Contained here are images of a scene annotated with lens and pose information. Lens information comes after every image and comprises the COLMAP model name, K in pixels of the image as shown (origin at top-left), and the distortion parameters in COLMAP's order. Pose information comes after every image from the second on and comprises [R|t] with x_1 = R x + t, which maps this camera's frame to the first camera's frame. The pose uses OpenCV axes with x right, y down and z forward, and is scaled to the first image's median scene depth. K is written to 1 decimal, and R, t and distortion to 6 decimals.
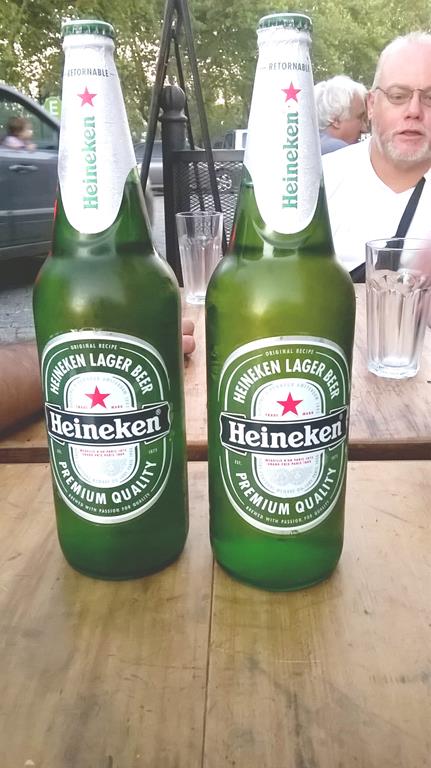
lens RADIAL K [[660.7, 0, 220.7], [0, 660.7, 382.2], [0, 0, 1]] dist [-0.009348, -0.025143]
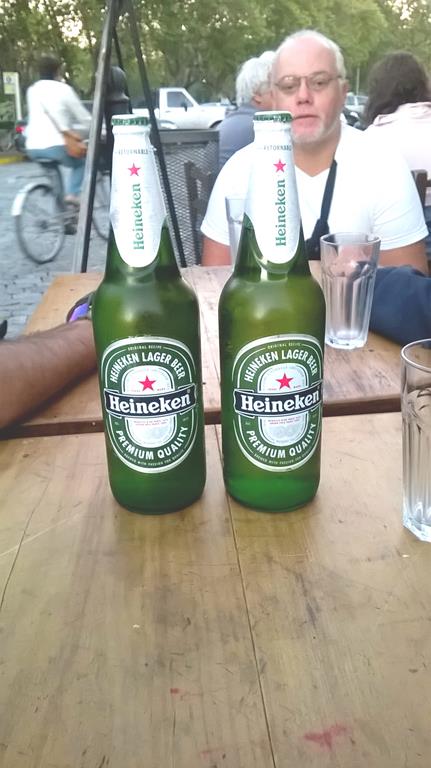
lens RADIAL K [[660.7, 0, 219.9], [0, 660.7, 389.5], [0, 0, 1]] dist [-0.009348, -0.025143]
pose [[0.994162, -0.055504, 0.092525, -0.162446], [0.049206, 0.996401, 0.069013, -0.052431], [-0.096023, -0.064057, 0.993316, -0.399177]]
